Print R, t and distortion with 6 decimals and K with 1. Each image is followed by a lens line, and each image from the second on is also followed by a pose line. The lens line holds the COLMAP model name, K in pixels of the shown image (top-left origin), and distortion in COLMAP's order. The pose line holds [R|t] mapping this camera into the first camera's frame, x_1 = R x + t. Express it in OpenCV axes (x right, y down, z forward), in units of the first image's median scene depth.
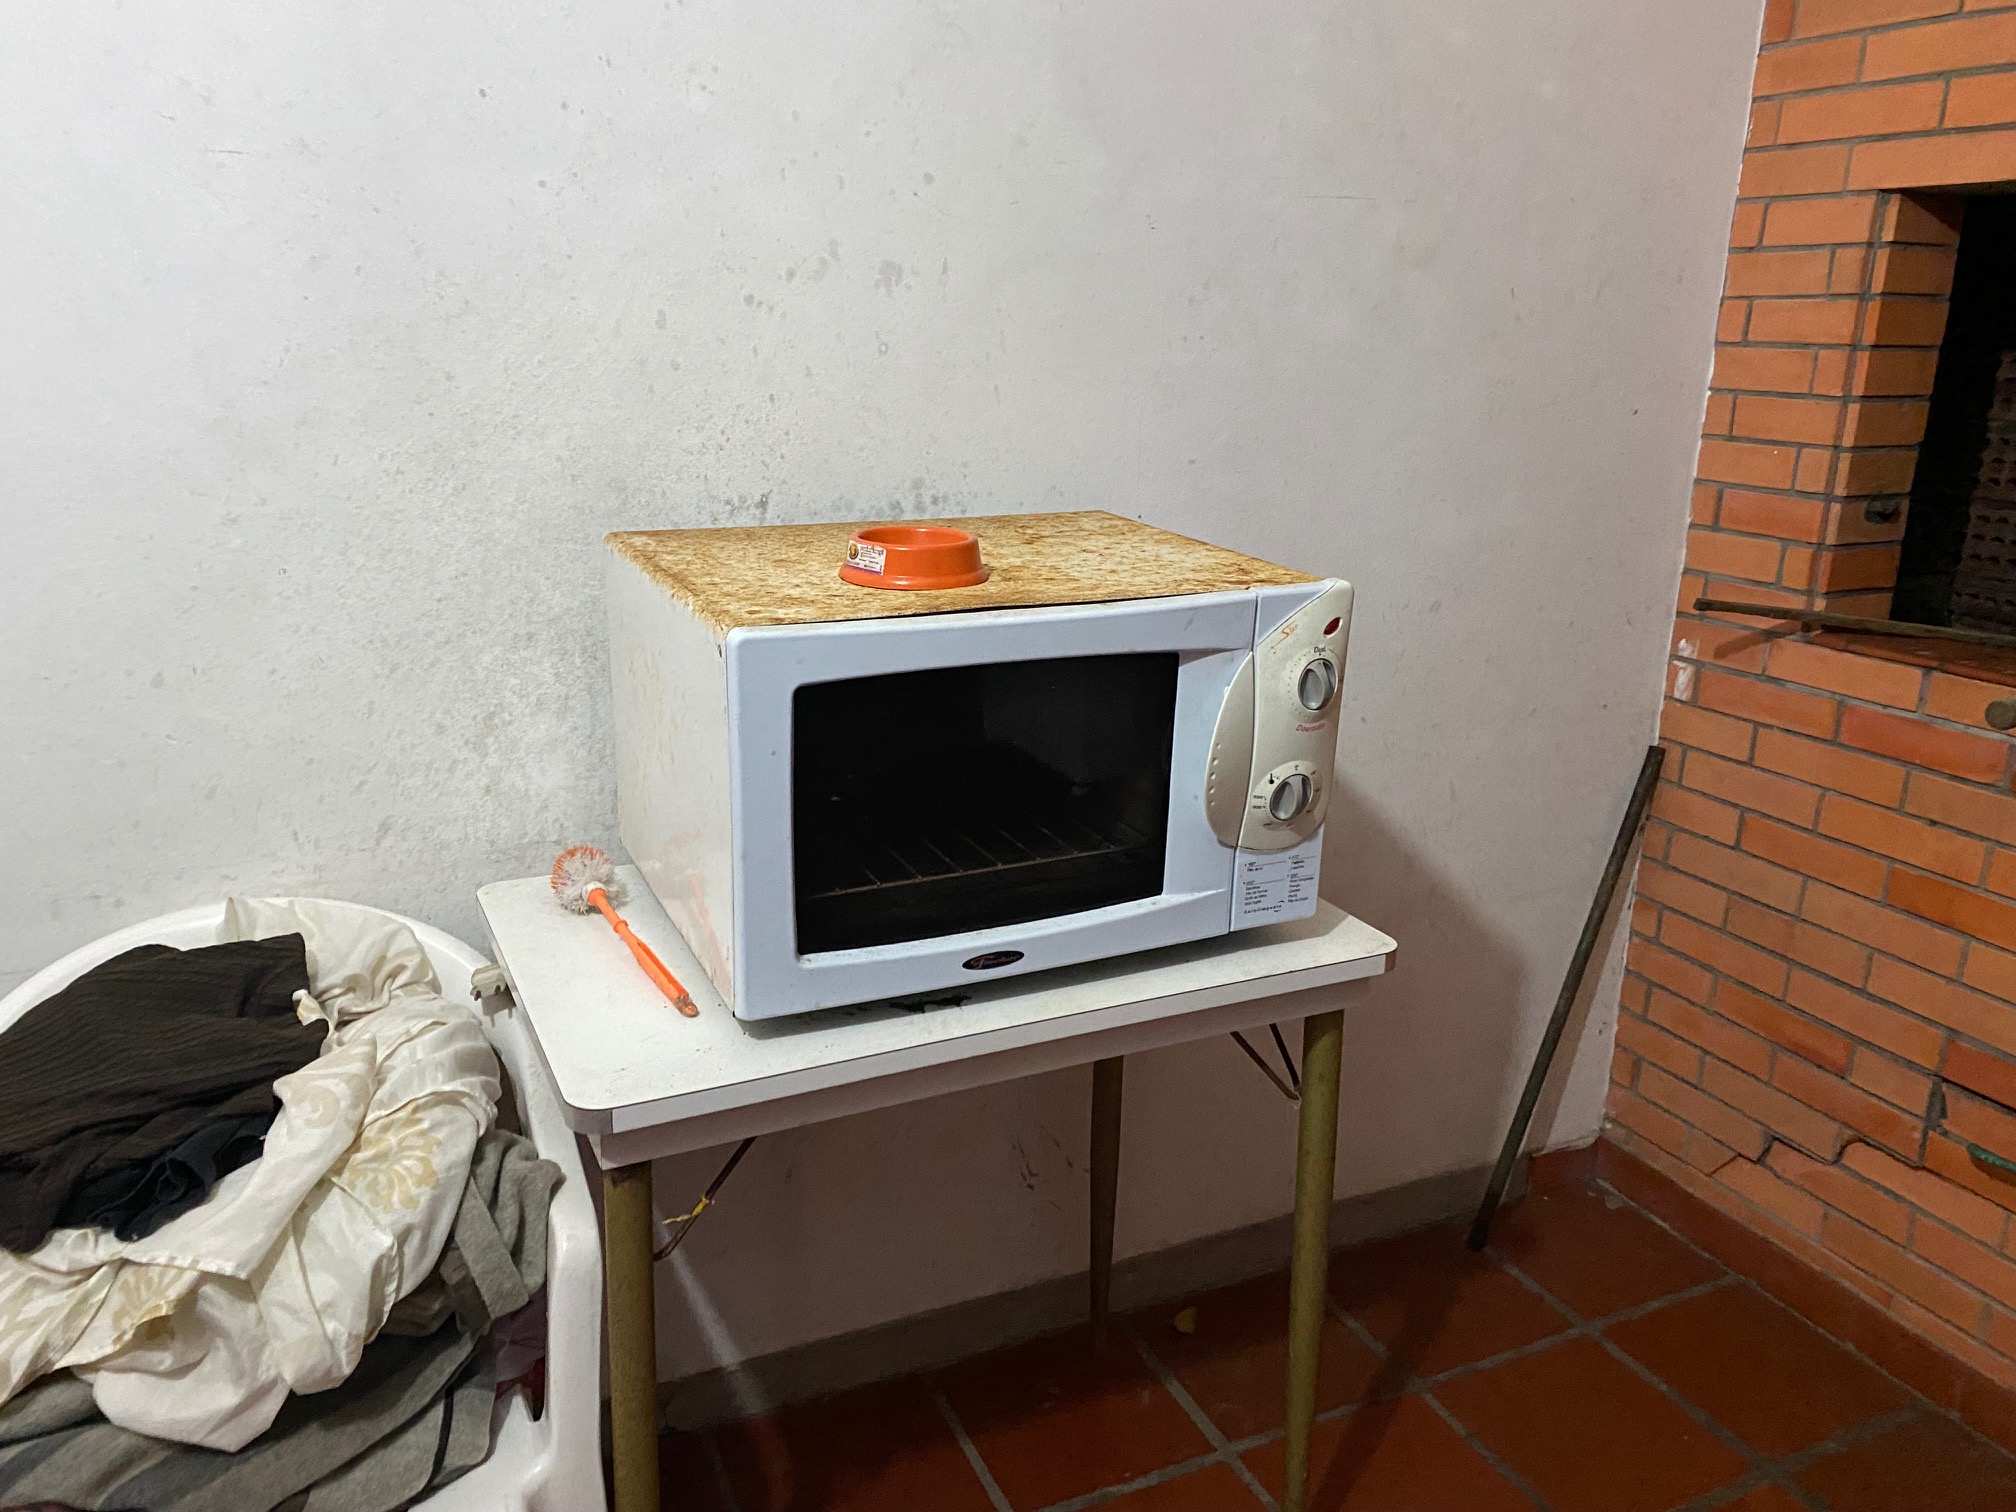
lens RADIAL K [[1552.8, 0, 1024.8], [0, 1552.8, 738.8], [0, 0, 1]] dist [0.070102, -0.050917]
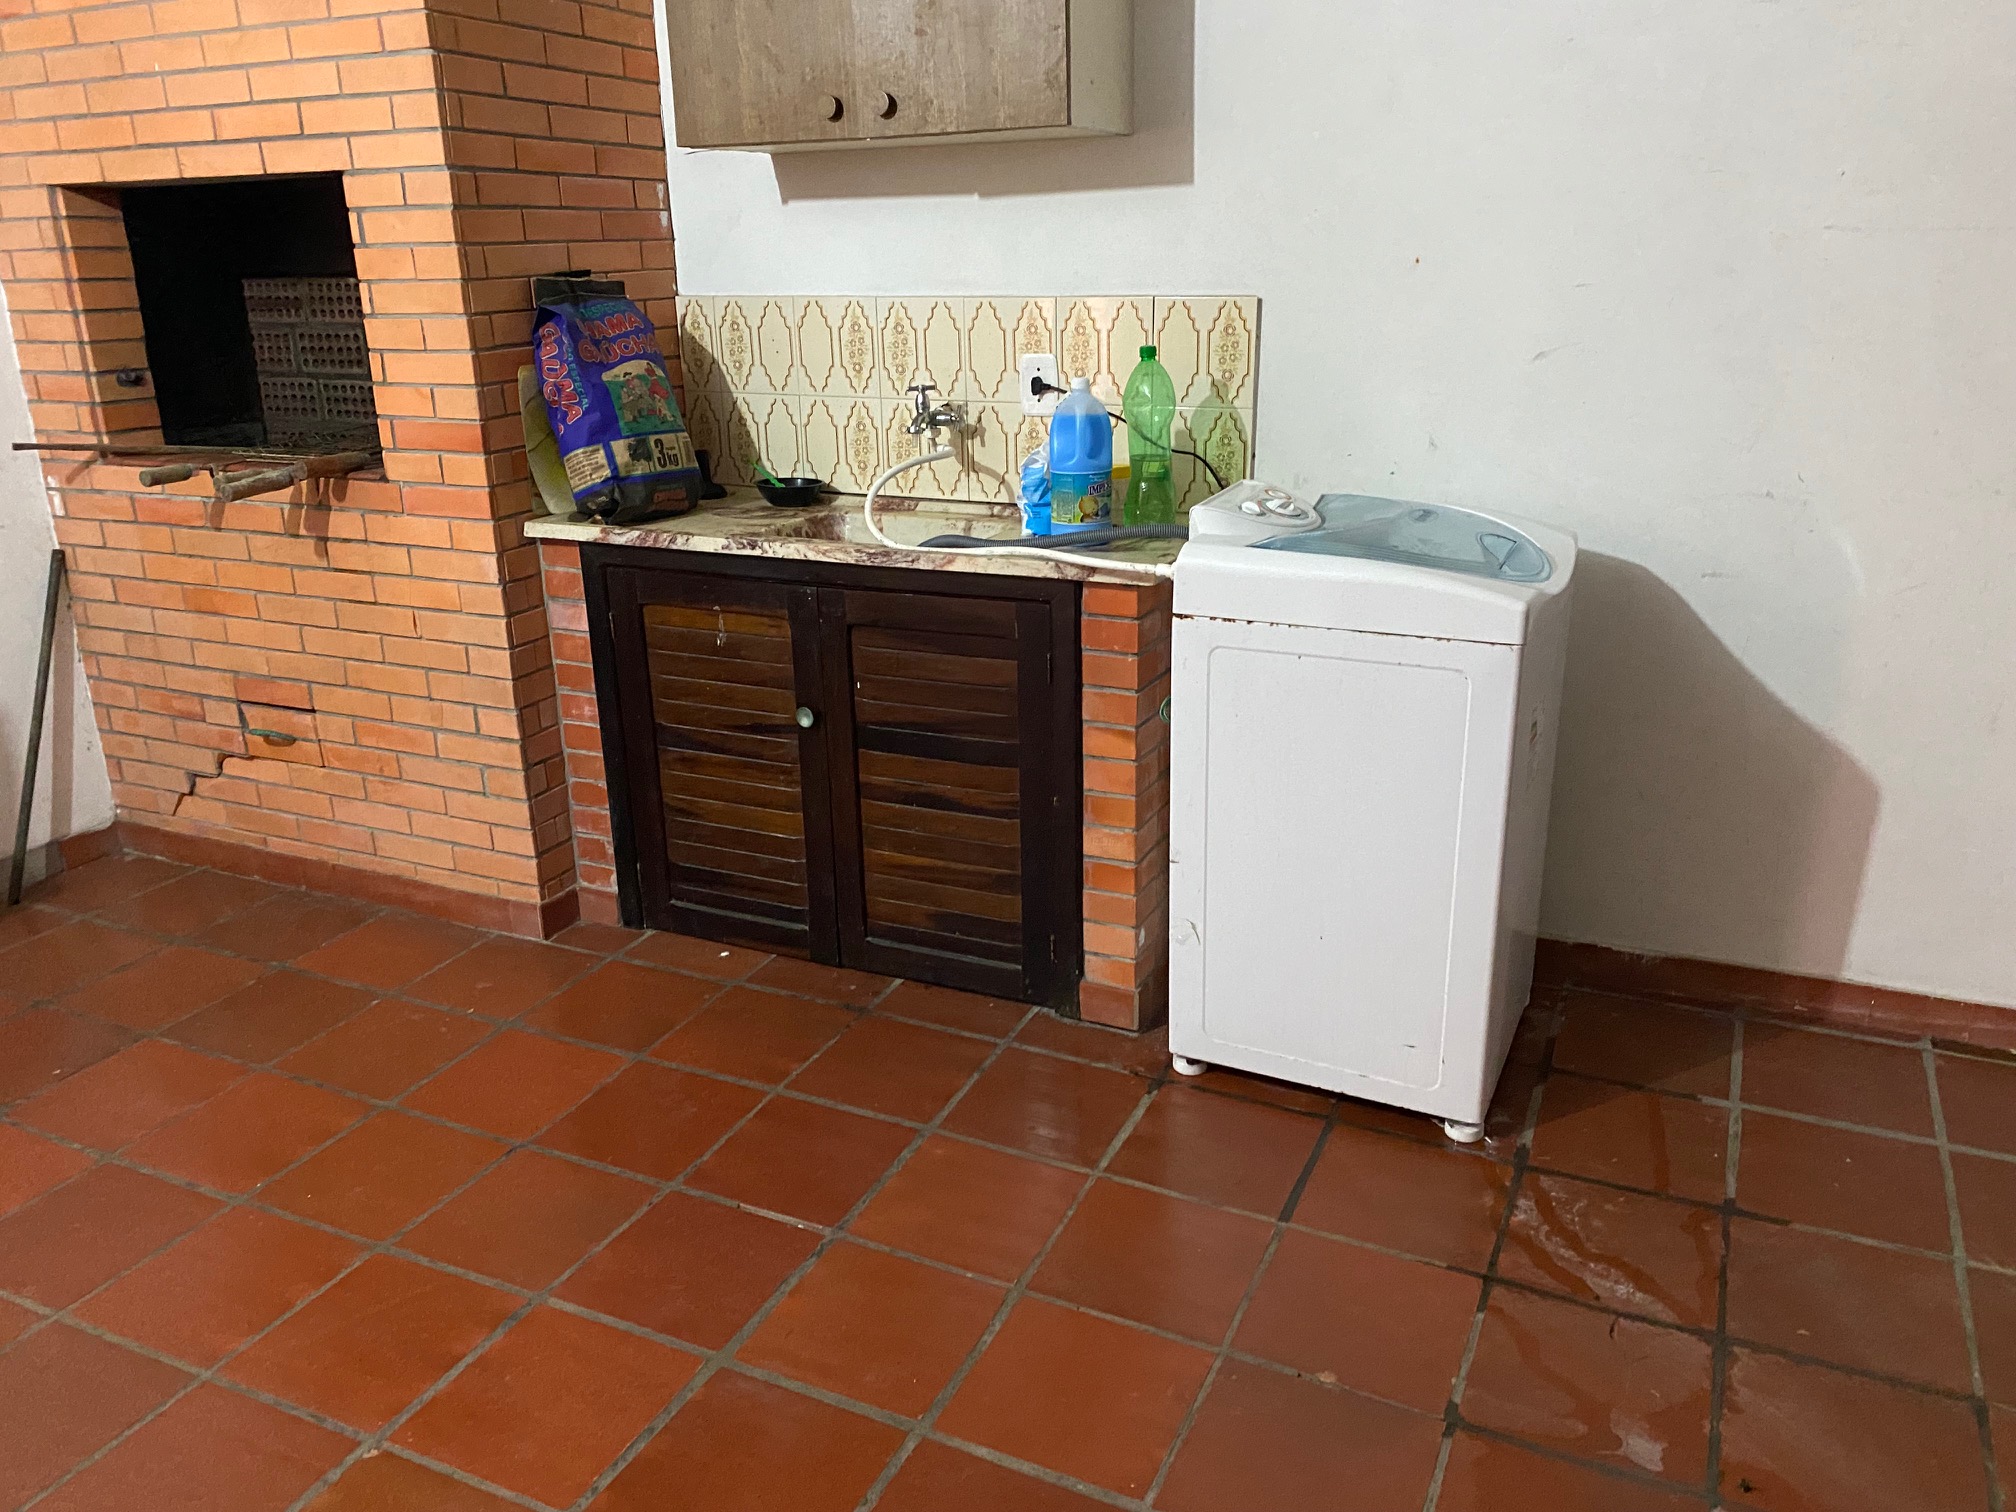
lens RADIAL K [[1552.8, 0, 1024.8], [0, 1552.8, 738.8], [0, 0, 1]] dist [0.070102, -0.050917]
pose [[0.785215, -0.226595, 0.576274, 0.232952], [0.207619, 0.973112, 0.099739, 0.245229], [-0.583379, 0.041329, 0.811148, -0.853758]]
